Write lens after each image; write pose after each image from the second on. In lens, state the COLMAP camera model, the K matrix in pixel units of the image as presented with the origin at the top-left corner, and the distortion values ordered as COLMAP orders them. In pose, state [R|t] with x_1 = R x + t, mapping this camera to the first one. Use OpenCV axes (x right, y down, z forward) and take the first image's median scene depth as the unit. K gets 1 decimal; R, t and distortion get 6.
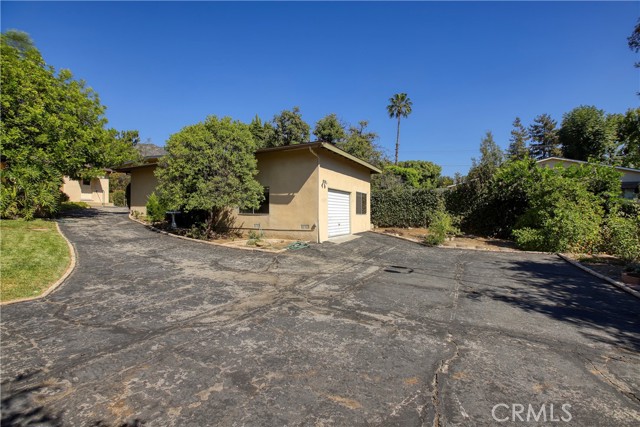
lens RADIAL K [[300.0, 0, 320.2], [0, 300.0, 213.4], [0, 0, 1]] dist [-0.027999, 0.002949]
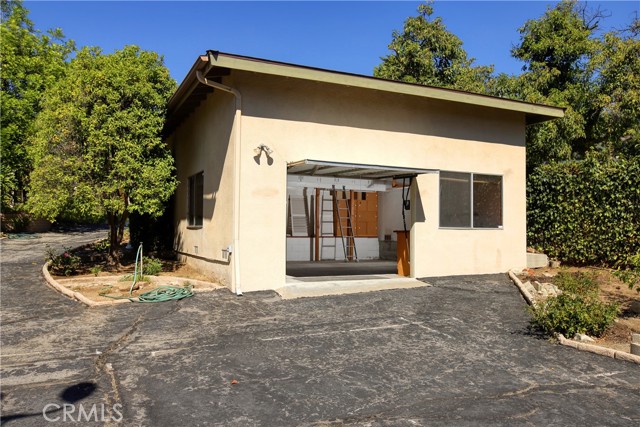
lens RADIAL K [[510.5, 0, 320.5], [0, 510.5, 214.3], [0, 0, 1]] dist [0.006333, 0.006413]
pose [[0.791701, -0.014845, -0.610728, 0.352829], [-0.004230, 0.999548, -0.029780, 0.004514], [0.610894, 0.026160, 0.791280, 0.328843]]
